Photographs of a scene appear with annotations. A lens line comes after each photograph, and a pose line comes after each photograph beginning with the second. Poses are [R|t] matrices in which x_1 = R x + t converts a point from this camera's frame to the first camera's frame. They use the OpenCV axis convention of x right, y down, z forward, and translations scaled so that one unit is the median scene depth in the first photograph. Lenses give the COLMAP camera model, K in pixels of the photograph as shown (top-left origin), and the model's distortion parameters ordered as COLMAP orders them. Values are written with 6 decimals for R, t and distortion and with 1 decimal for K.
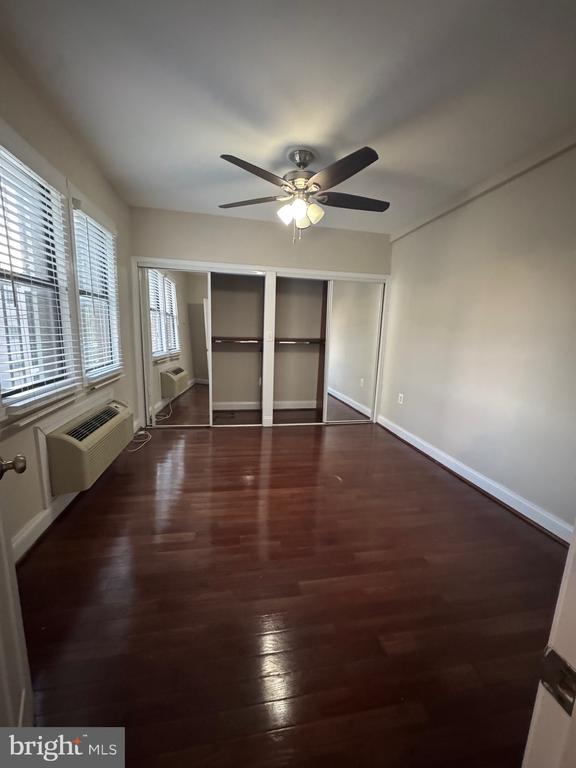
lens RADIAL K [[308.2, 0, 290.8], [0, 308.2, 383.5], [0, 0, 1]] dist [-0.000563, 0.000243]
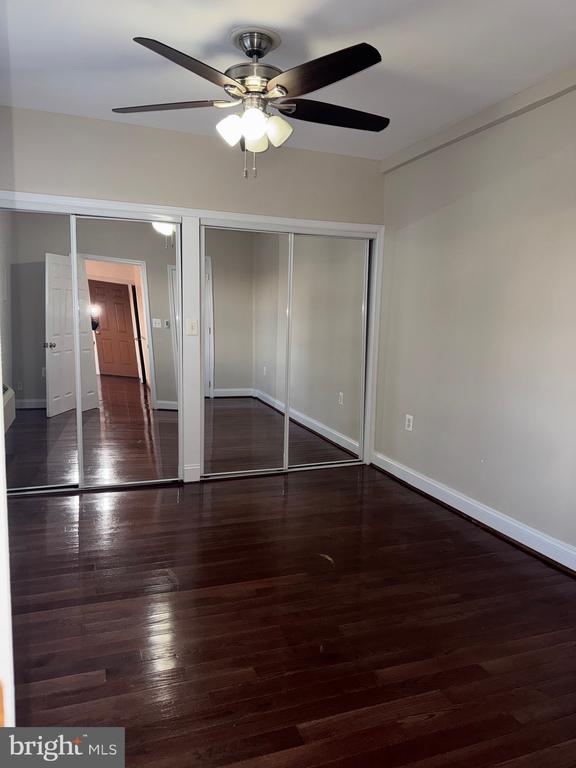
lens RADIAL K [[560.0, 0, 264.3], [0, 560.0, 379.1], [0, 0, 1]] dist [-0.014351, -0.003876]
pose [[0.987292, -0.028307, 0.156378, -0.139937], [0.034535, 0.998709, -0.037249, -0.008811], [-0.155122, 0.042176, 0.986995, -0.089980]]
